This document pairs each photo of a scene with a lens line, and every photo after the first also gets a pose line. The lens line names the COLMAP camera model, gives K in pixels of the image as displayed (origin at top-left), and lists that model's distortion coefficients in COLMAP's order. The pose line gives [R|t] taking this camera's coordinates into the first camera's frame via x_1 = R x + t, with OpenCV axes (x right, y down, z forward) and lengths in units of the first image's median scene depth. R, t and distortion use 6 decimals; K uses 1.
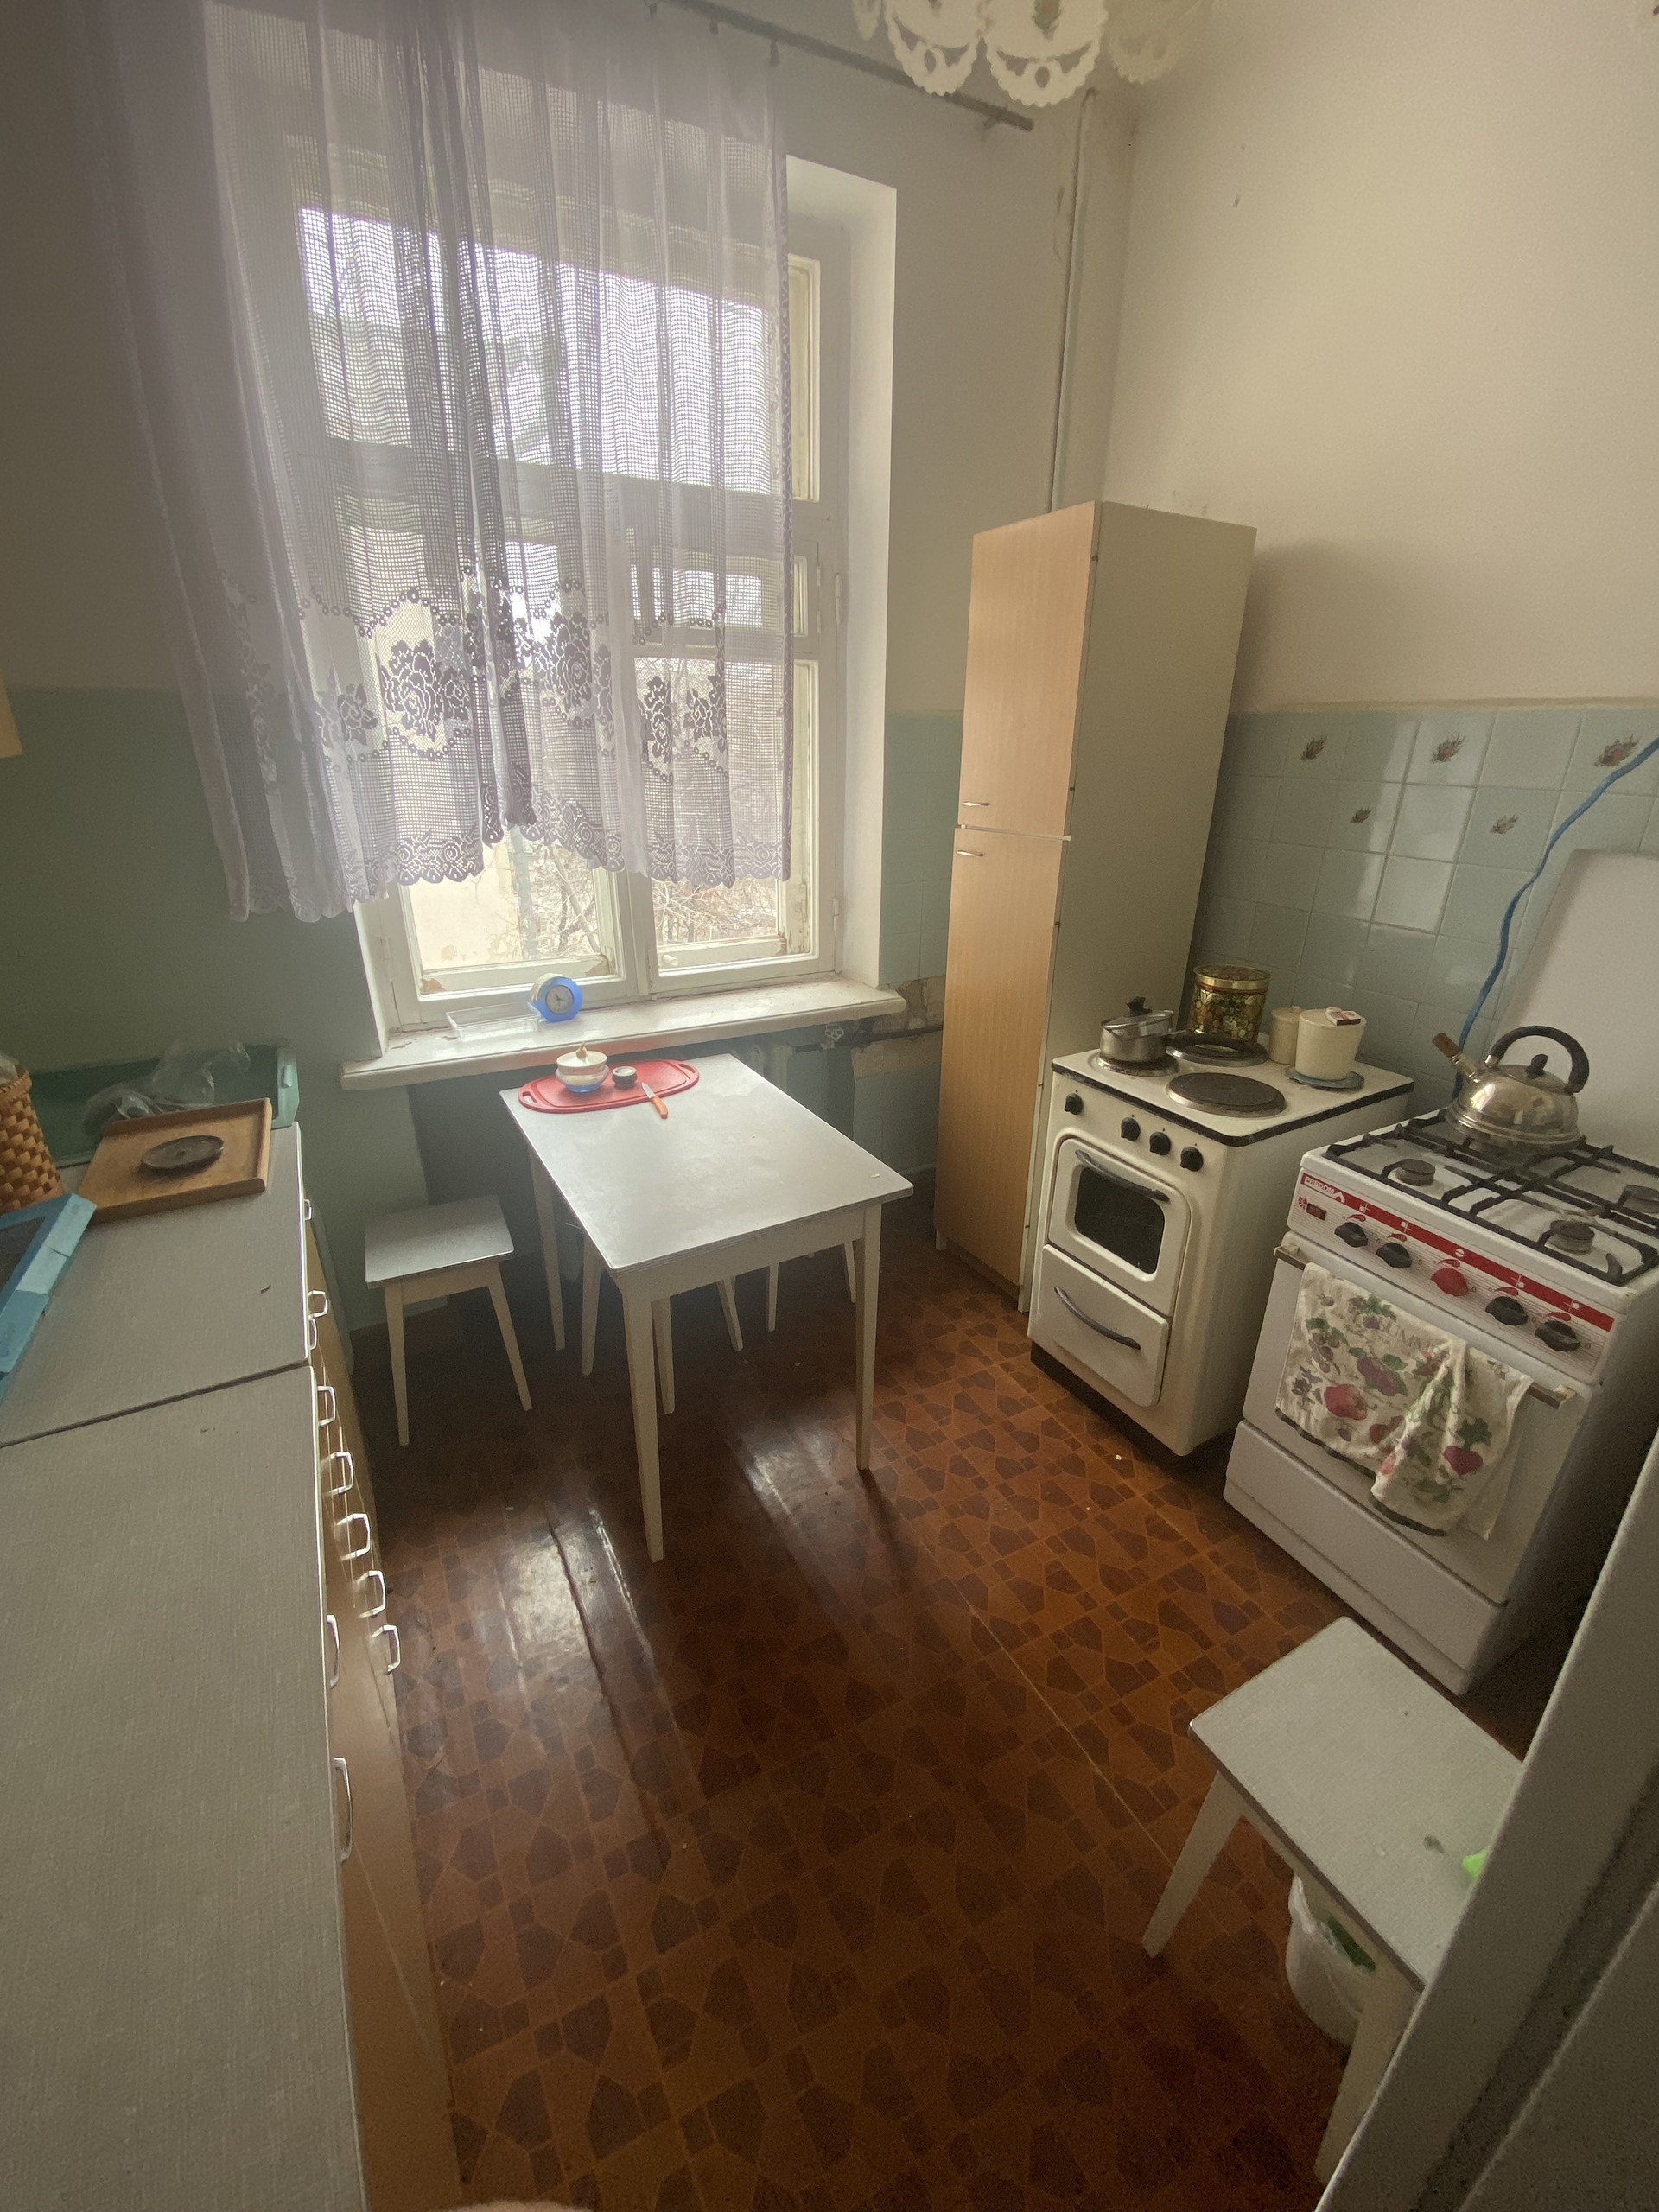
lens RADIAL K [[908.2, 0, 823.7], [0, 908.2, 1108.9], [0, 0, 1]] dist [-0.000212, -0.000093]
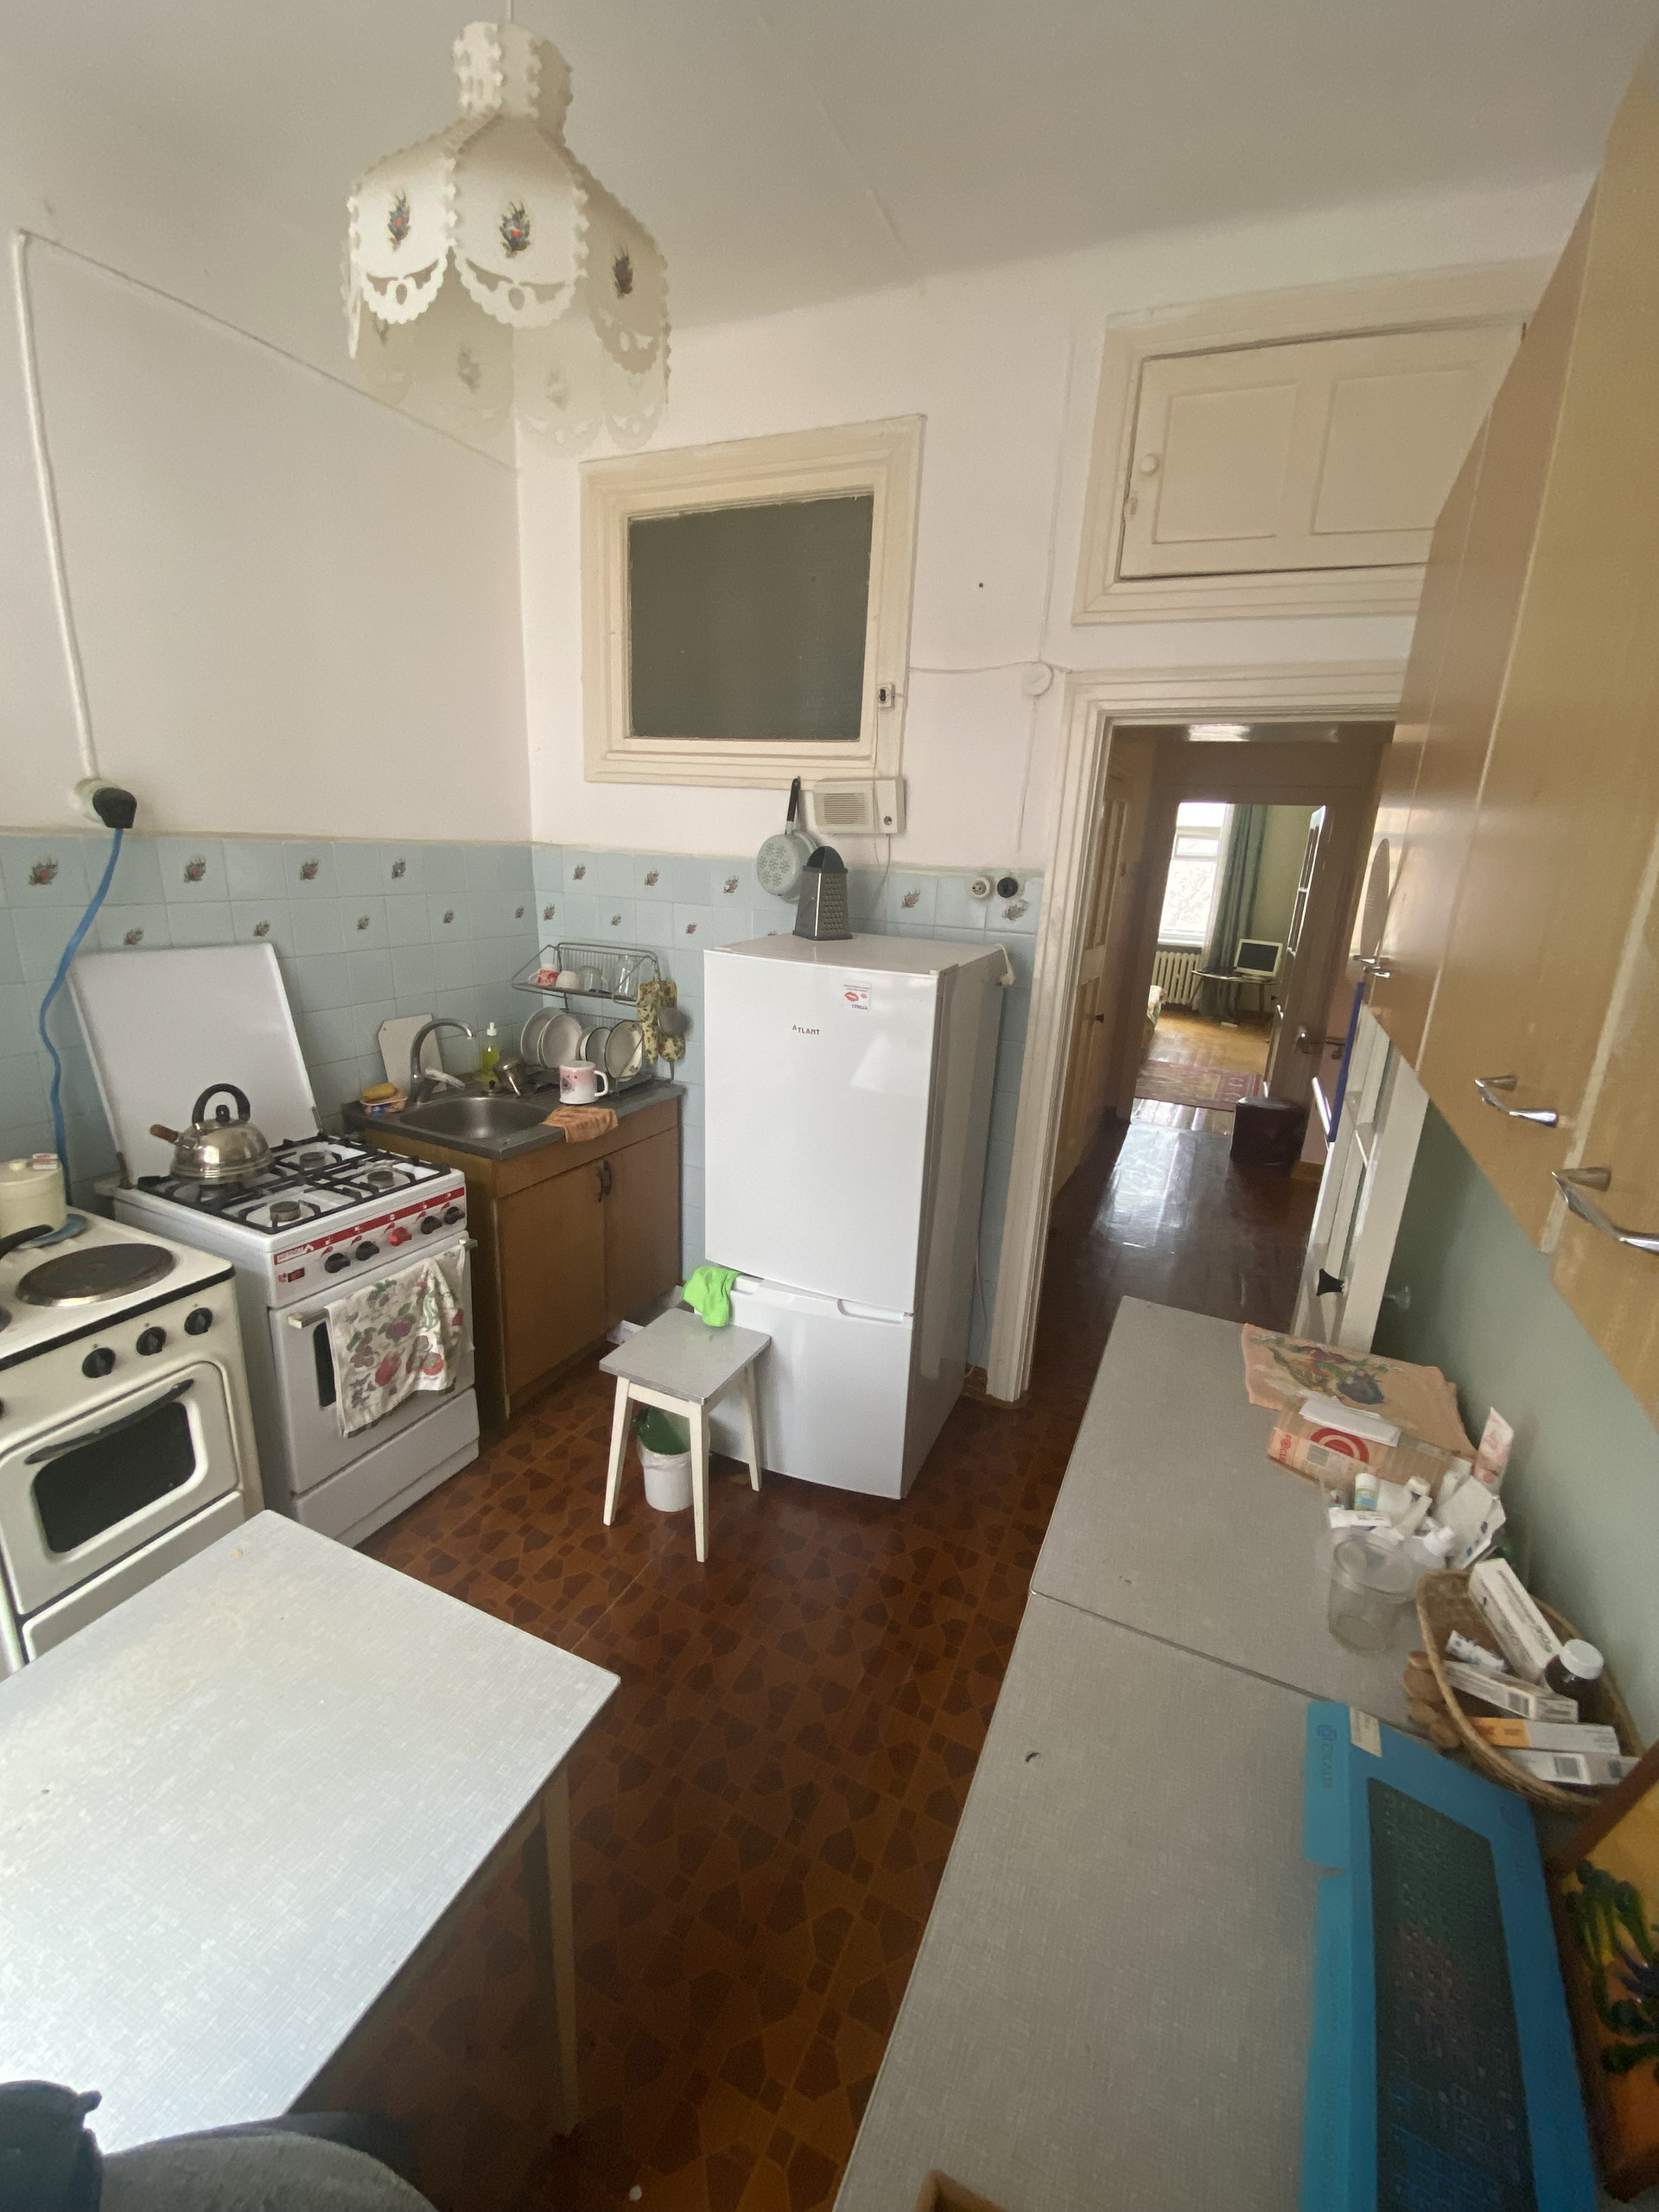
lens RADIAL K [[908.2, 0, 829.8], [0, 908.2, 1100.0], [0, 0, 1]] dist [-0.000212, -0.000093]
pose [[-0.600734, -0.249572, 0.759494, -0.704698], [0.251035, 0.843081, 0.475600, -0.466870], [-0.759012, 0.476369, -0.443817, 0.929131]]
